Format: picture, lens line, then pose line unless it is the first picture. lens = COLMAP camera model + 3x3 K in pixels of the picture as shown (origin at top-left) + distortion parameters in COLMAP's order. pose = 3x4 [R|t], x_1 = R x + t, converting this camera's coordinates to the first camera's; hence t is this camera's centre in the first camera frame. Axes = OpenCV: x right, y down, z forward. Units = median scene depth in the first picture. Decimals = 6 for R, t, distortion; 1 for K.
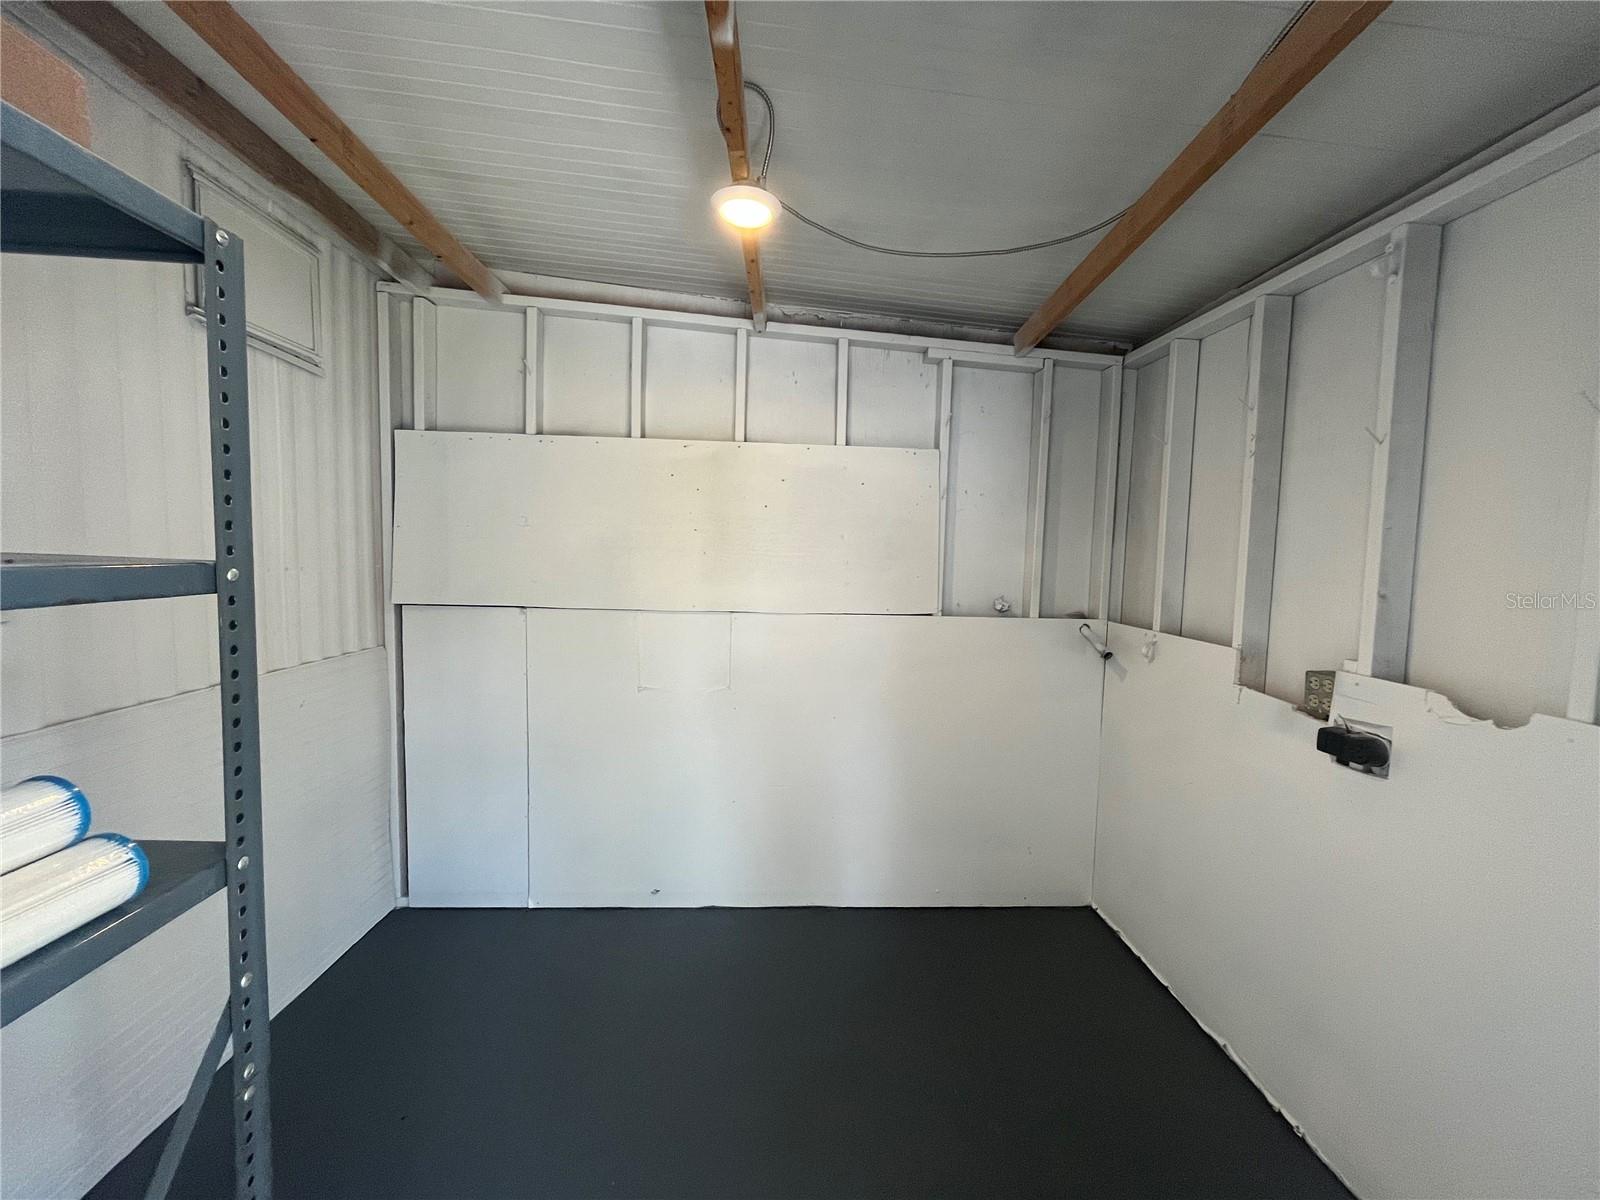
lens RADIAL K [[654.6, 0, 800.0], [0, 654.6, 600.0], [0, 0, 1]] dist [-0.001086, -0.000148]
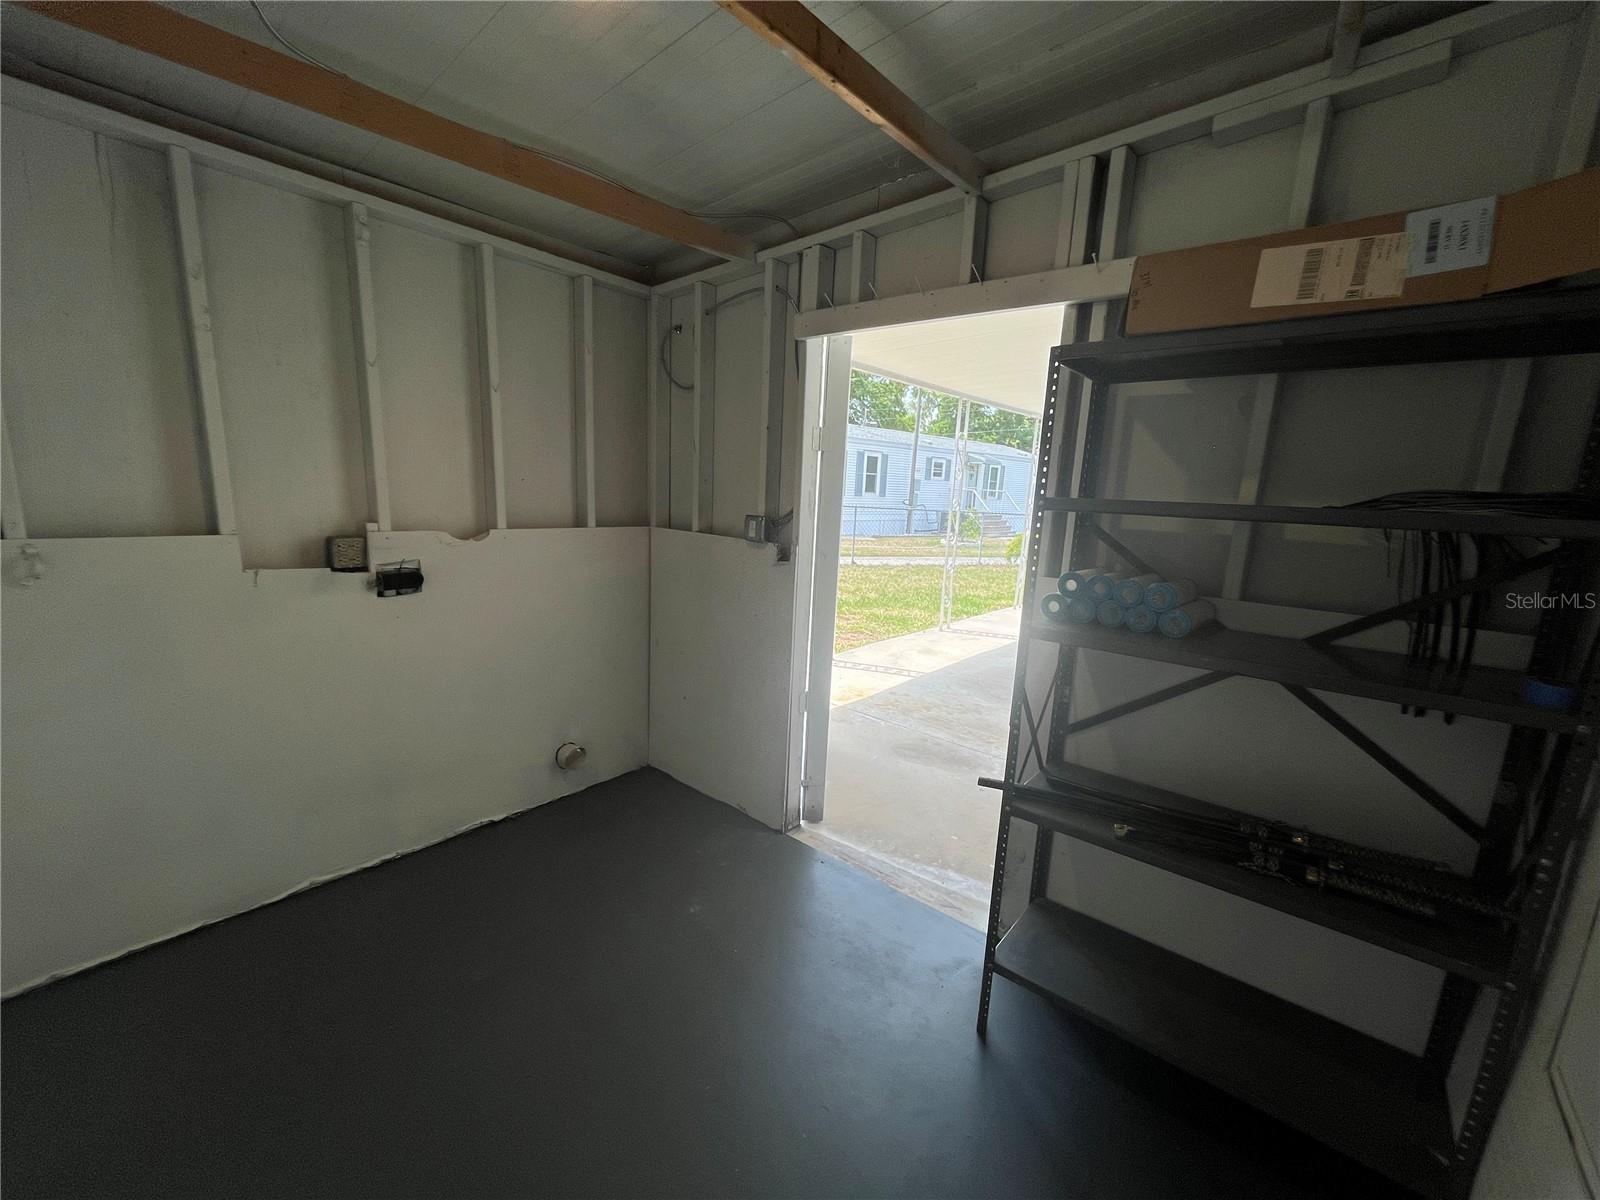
lens RADIAL K [[654.6, 0, 800.0], [0, 654.6, 600.0], [0, 0, 1]] dist [-0.001086, -0.000148]
pose [[-0.722400, -0.248247, 0.645378, -0.457628], [-0.062509, 0.952957, 0.296589, -0.135206], [-0.688644, 0.173914, -0.703934, 0.917490]]
